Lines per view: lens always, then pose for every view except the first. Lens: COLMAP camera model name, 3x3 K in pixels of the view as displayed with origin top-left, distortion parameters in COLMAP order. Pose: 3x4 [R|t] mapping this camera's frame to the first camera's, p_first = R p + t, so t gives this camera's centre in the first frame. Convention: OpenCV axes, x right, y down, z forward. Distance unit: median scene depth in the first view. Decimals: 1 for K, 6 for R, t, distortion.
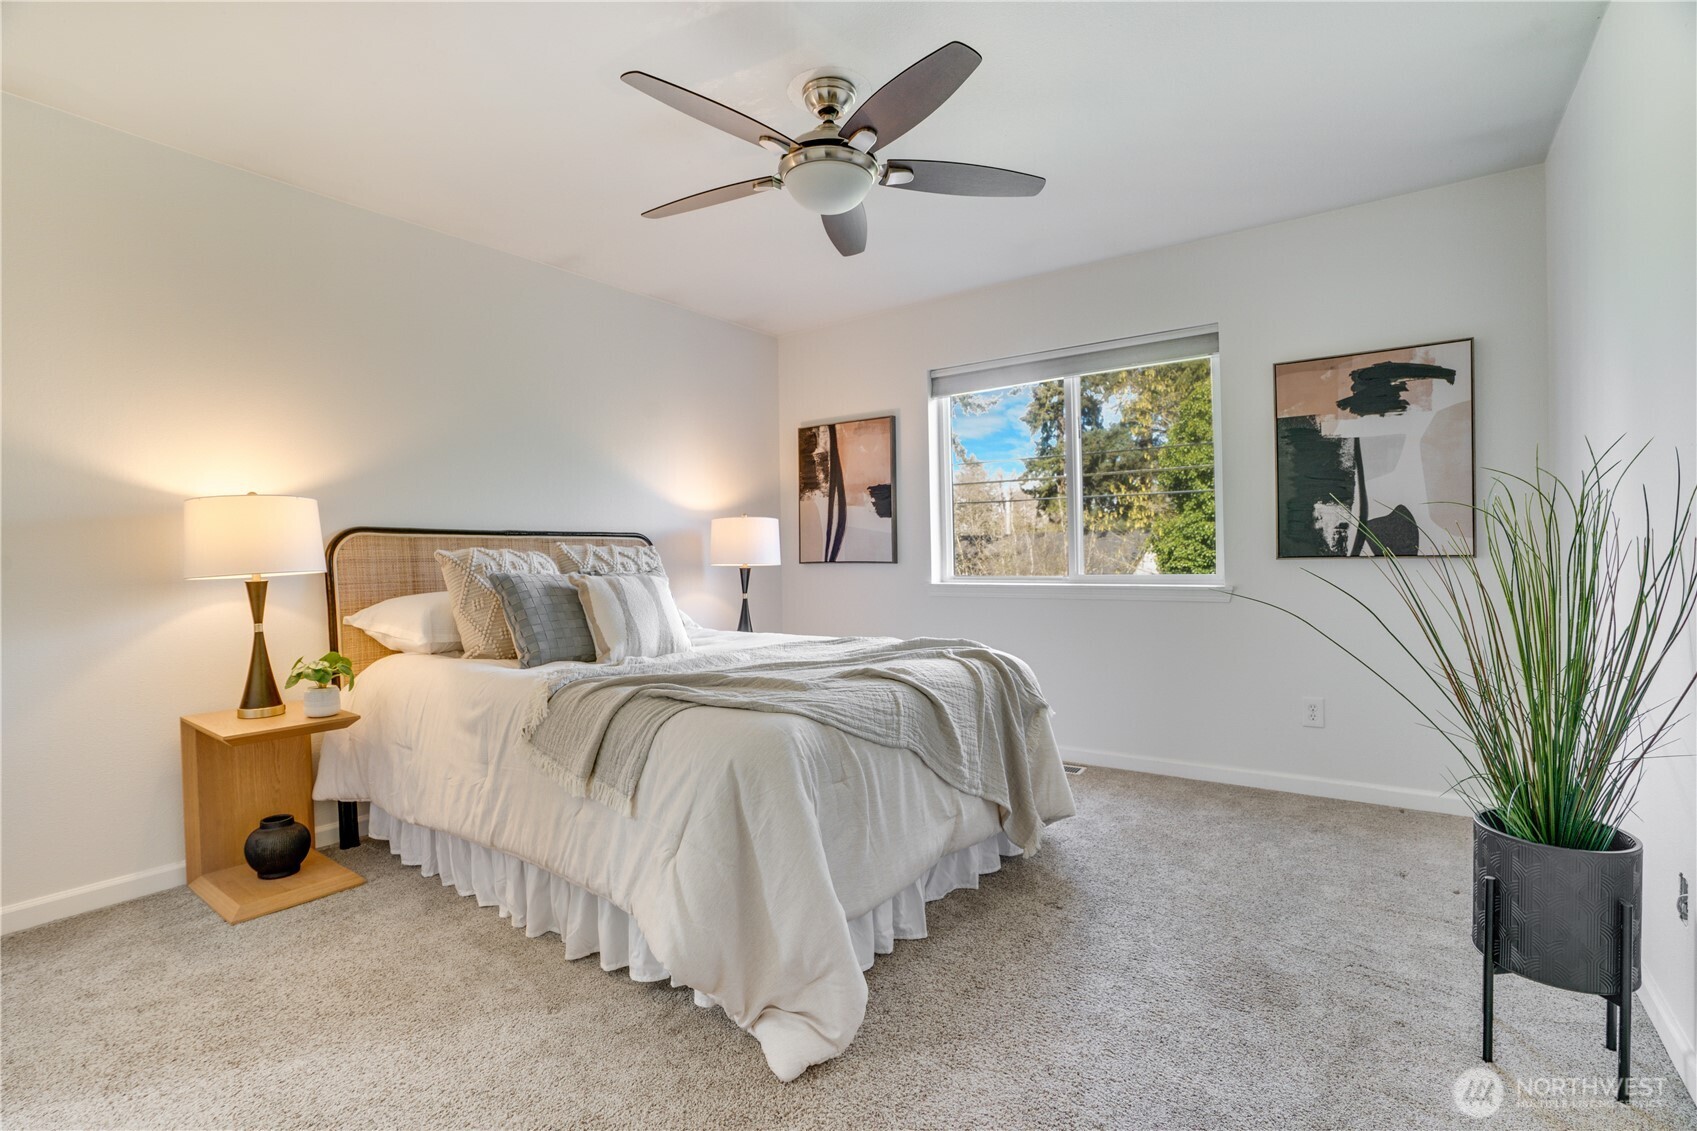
lens RADIAL K [[775.9, 0, 838.5], [0, 775.9, 565.3], [0, 0, 1]] dist [-0.011031, 0.000601]
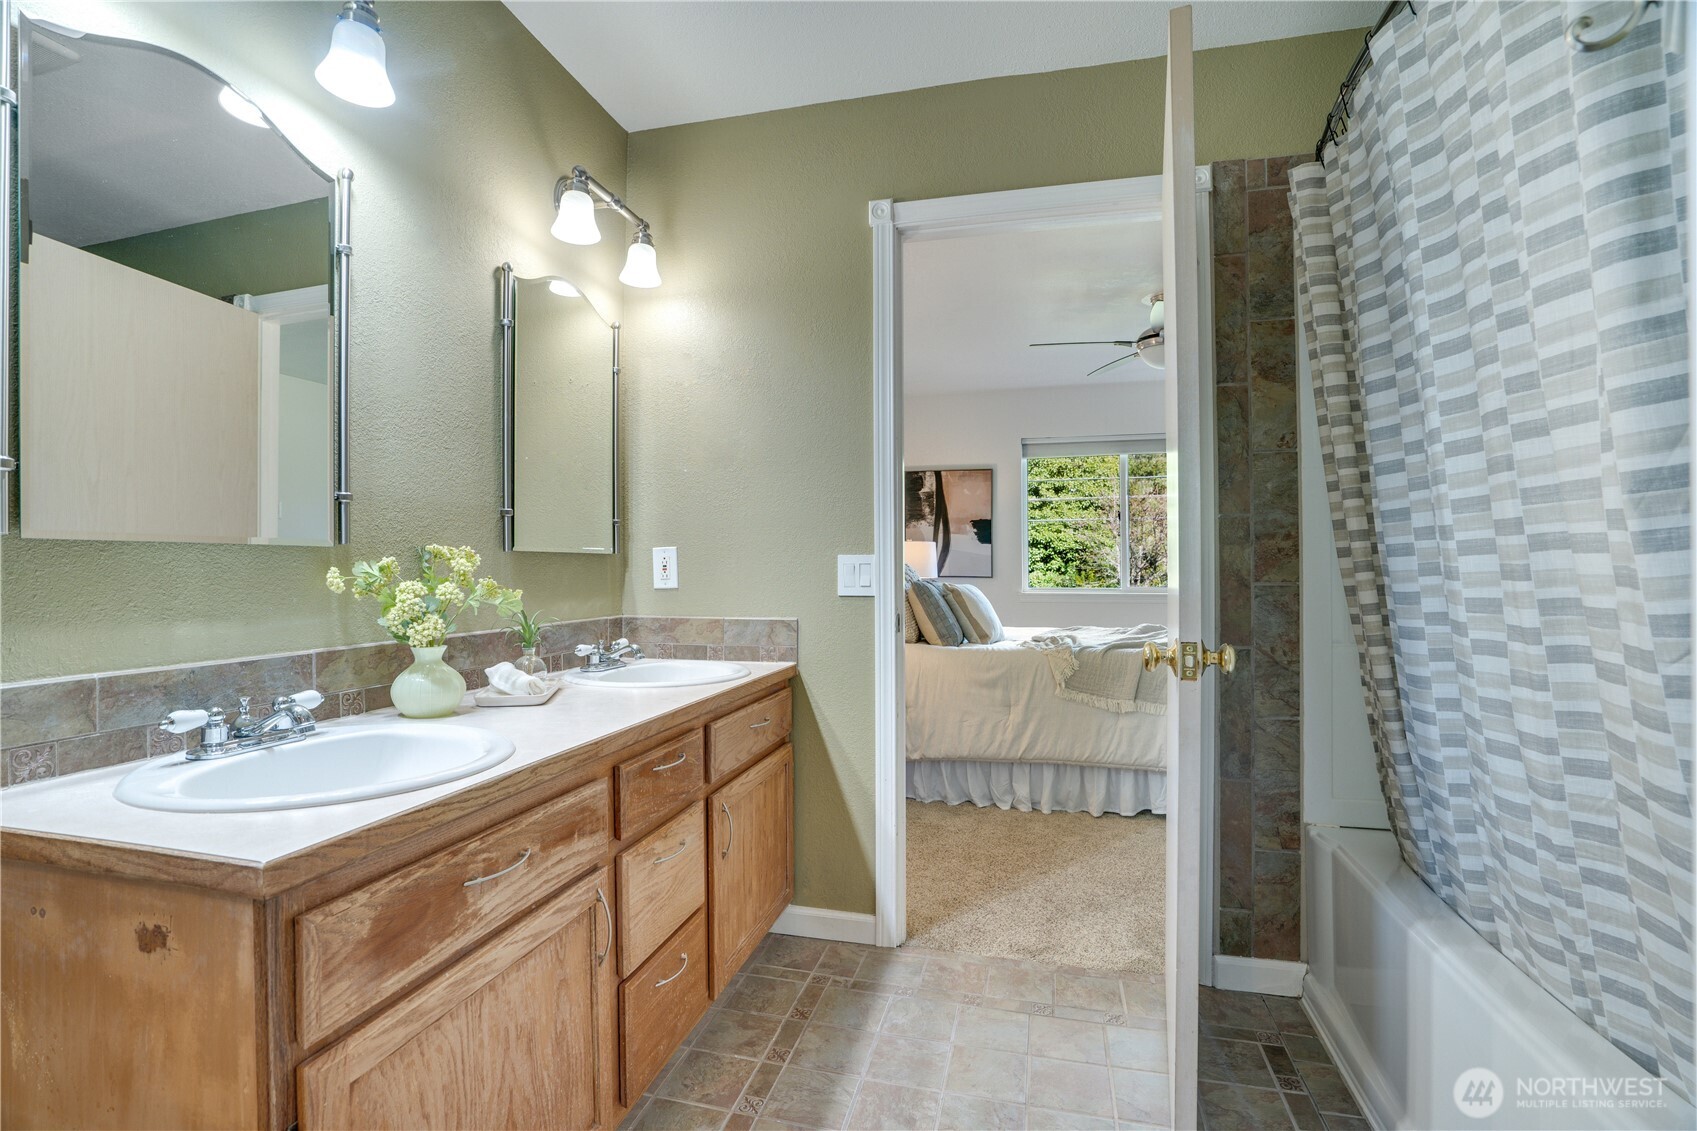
lens RADIAL K [[775.9, 0, 851.6], [0, 775.9, 568.5], [0, 0, 1]] dist [-0.011031, 0.000601]
pose [[0.922125, 0.011476, 0.386721, -0.658338], [-0.005078, 0.999833, -0.017561, 0.006041], [-0.386858, 0.014230, 0.922030, -0.146473]]
